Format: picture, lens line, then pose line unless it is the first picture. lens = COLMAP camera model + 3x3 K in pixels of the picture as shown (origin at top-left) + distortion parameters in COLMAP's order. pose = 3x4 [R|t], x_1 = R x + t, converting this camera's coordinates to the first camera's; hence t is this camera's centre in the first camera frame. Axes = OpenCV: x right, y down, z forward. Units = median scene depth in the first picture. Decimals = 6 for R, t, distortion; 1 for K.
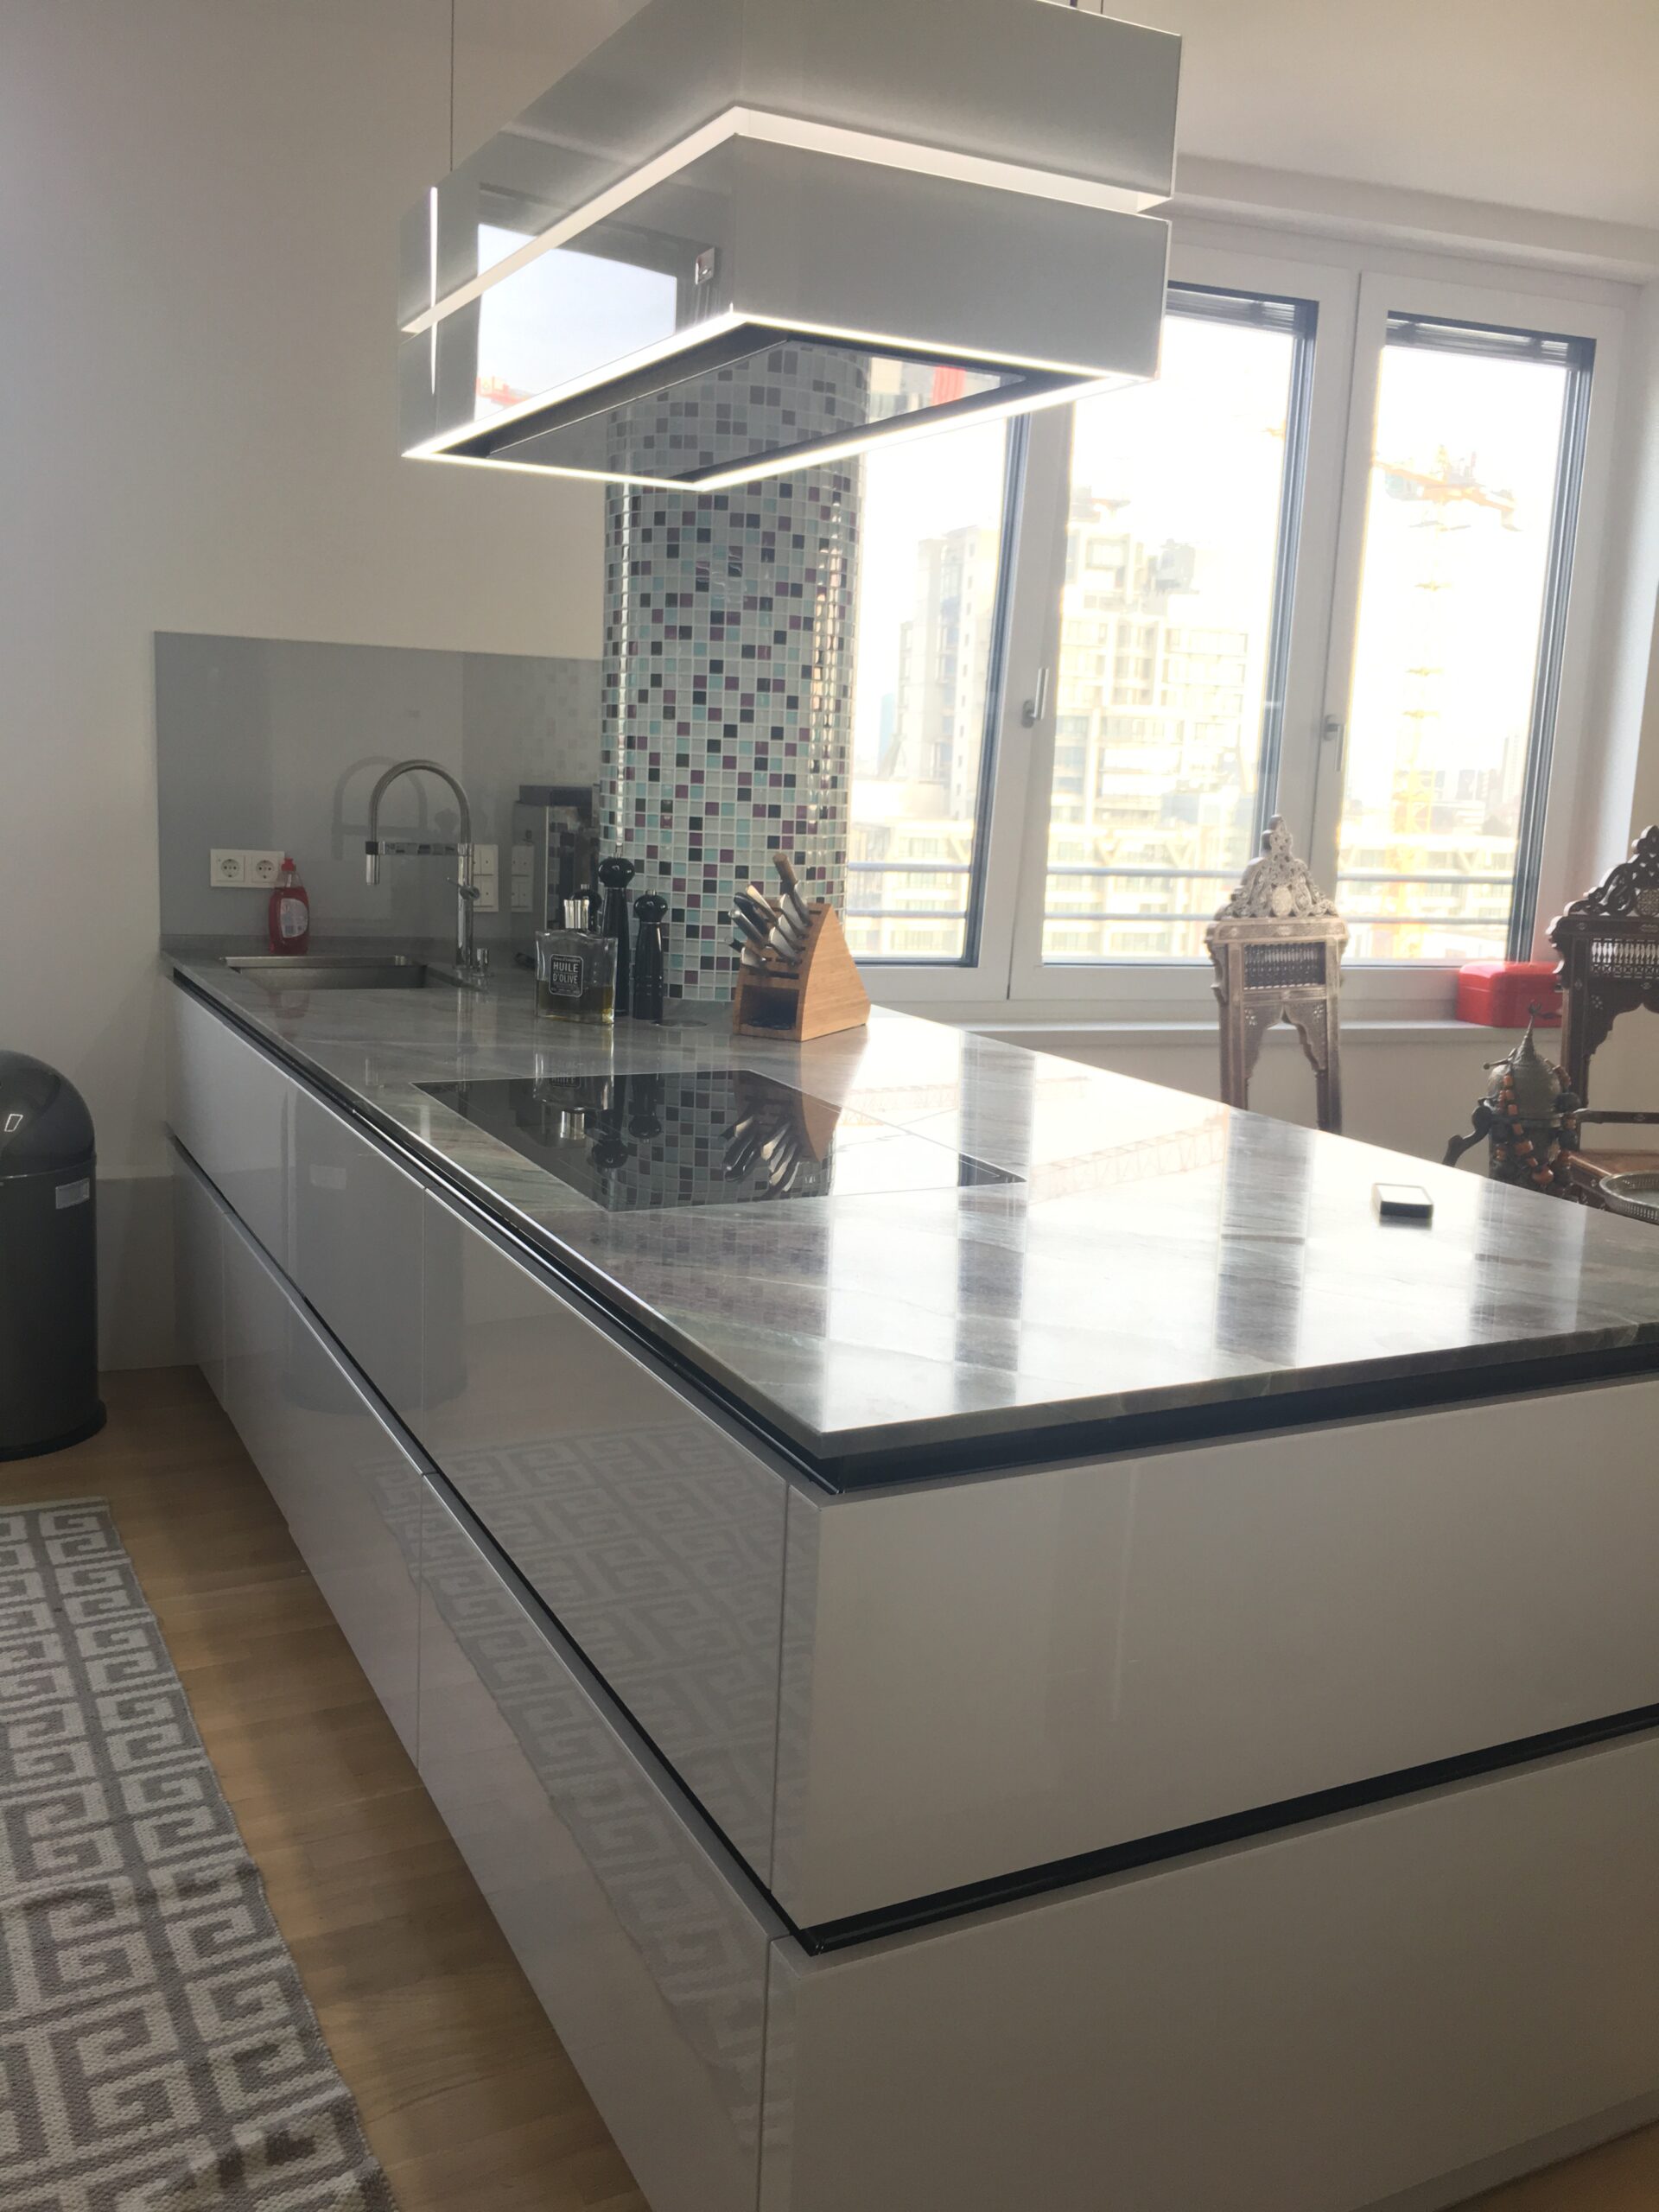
lens RADIAL K [[1905.6, 0, 829.5], [0, 1905.6, 1106.0], [0, 0, 1]] dist [0.030343, -0.007017]
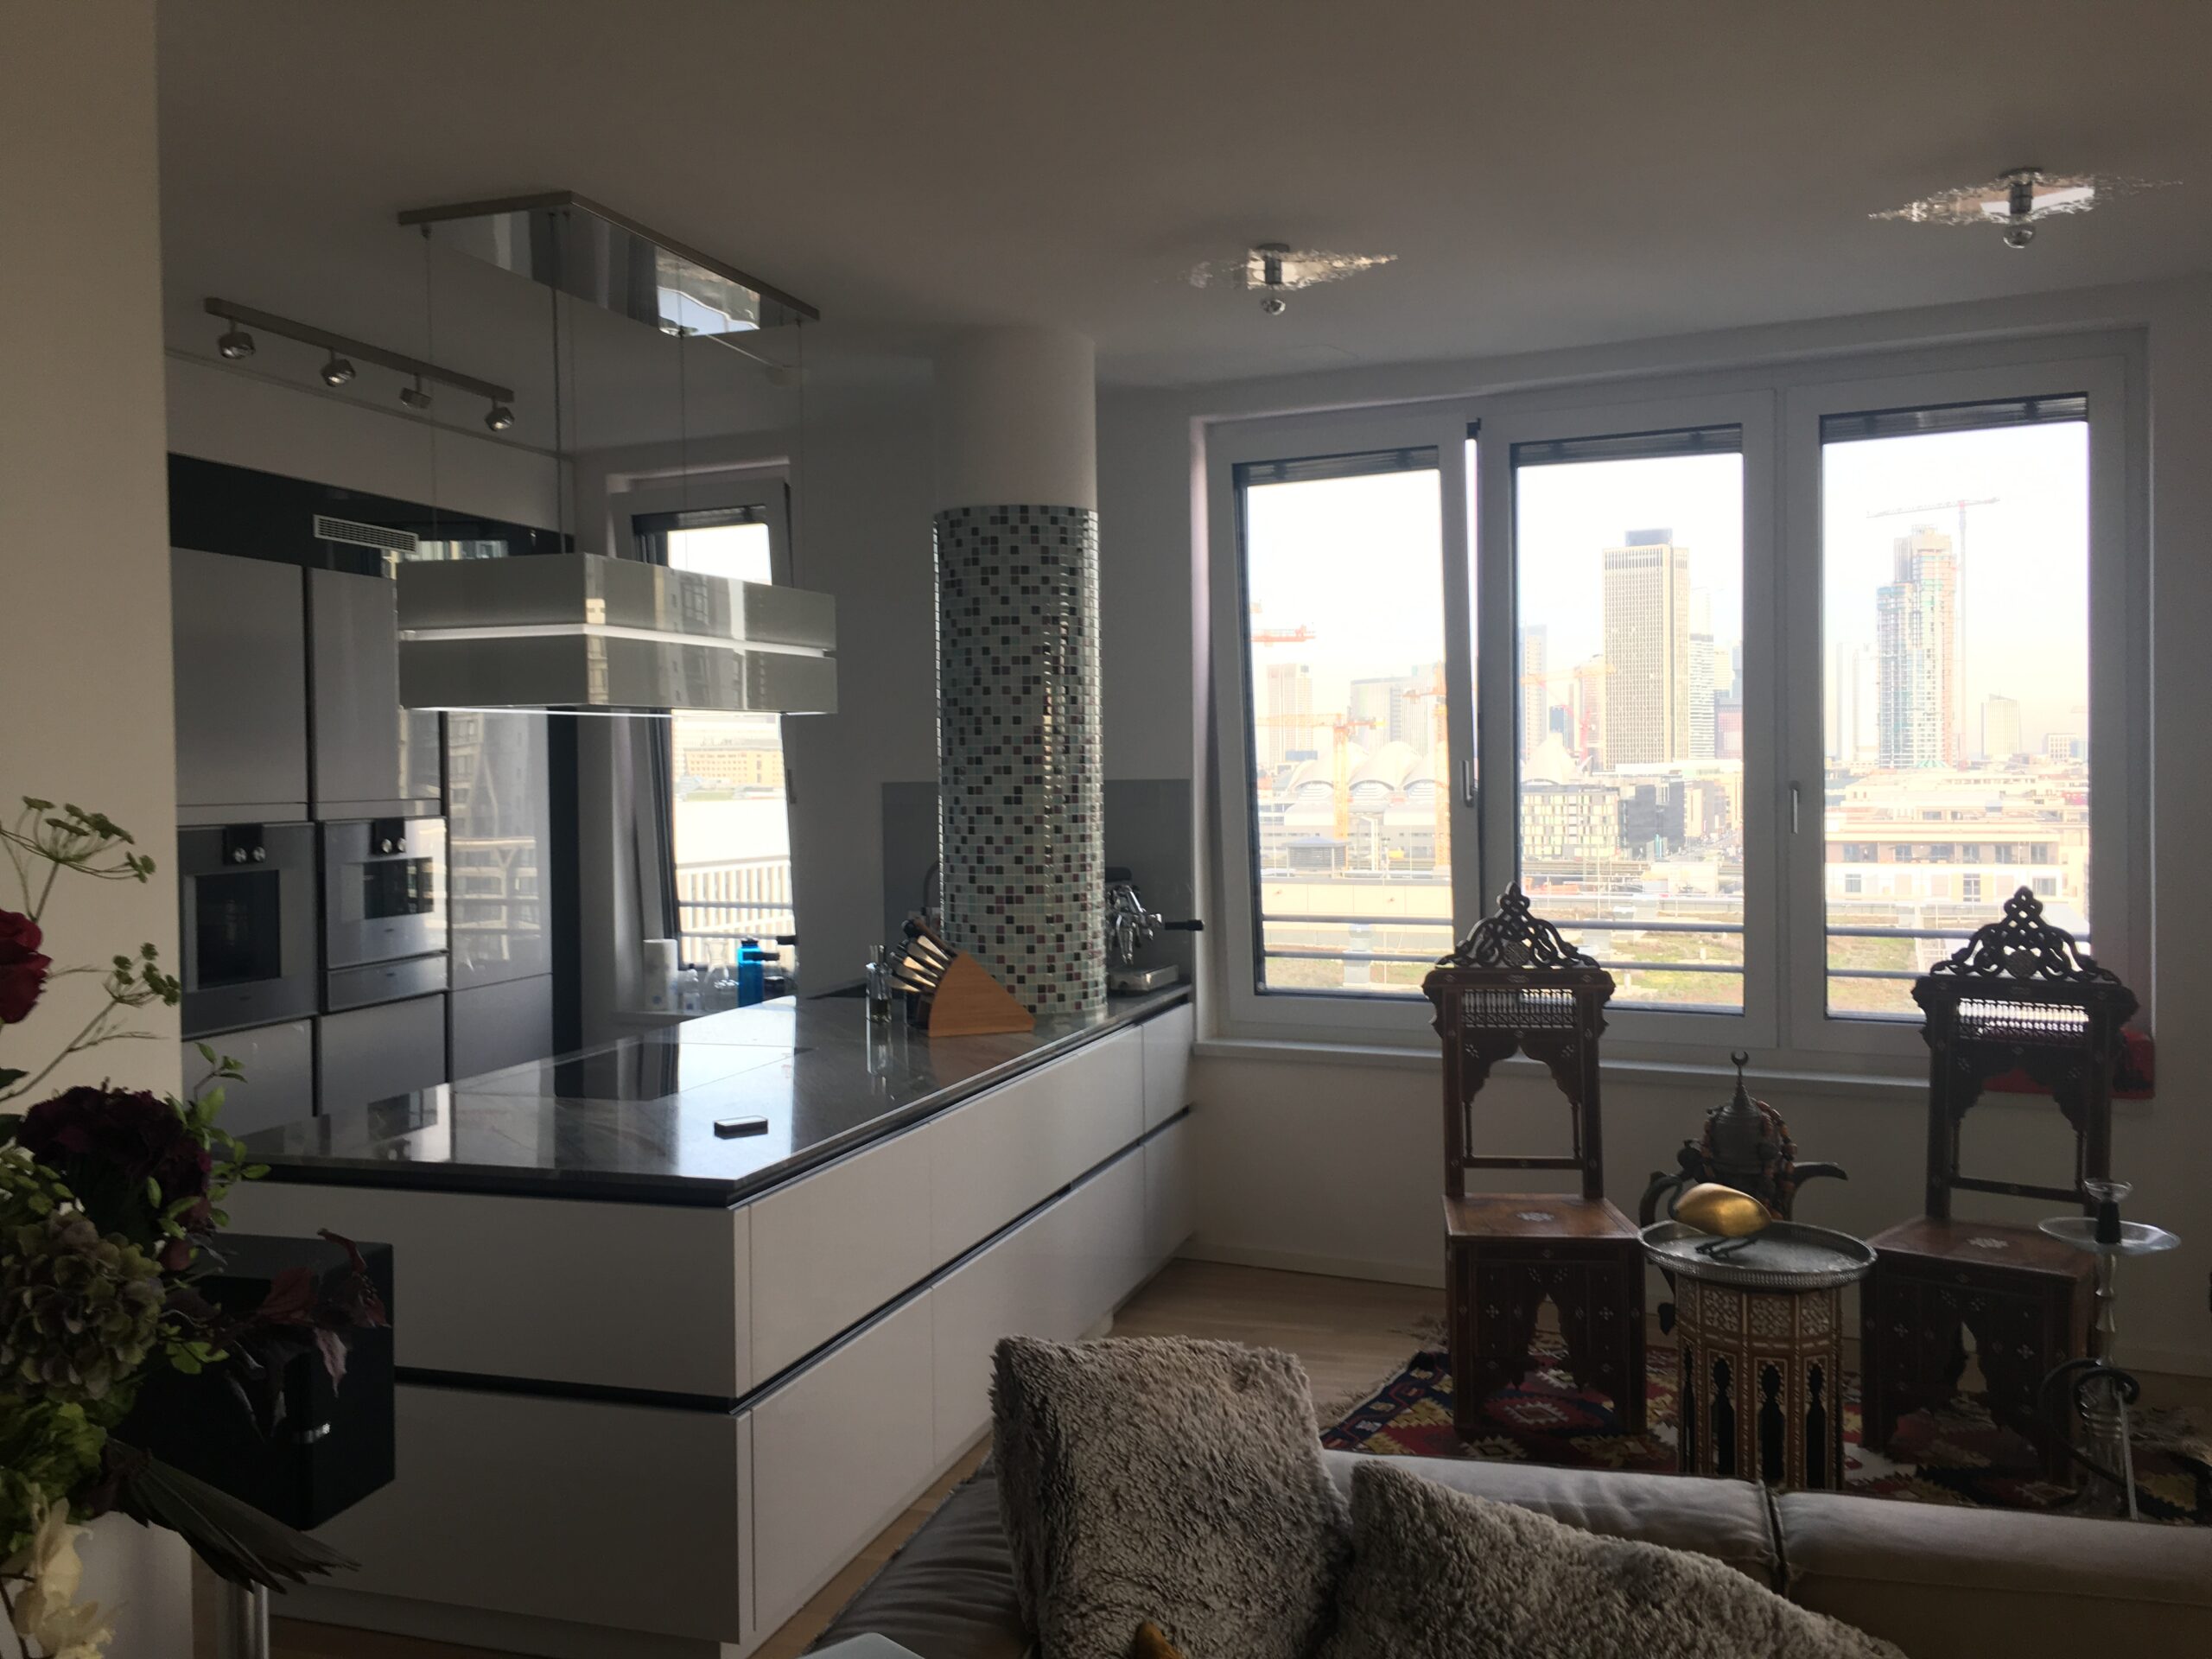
lens RADIAL K [[1904.3, 0, 1106.0], [0, 1904.3, 829.5], [0, 0, 1]] dist [0.094615, 0.003049]
pose [[0.705687, -0.033583, -0.707728, 1.149198], [-0.084011, 0.987863, -0.130645, -0.009492], [0.703526, 0.151652, 0.694301, -0.012076]]
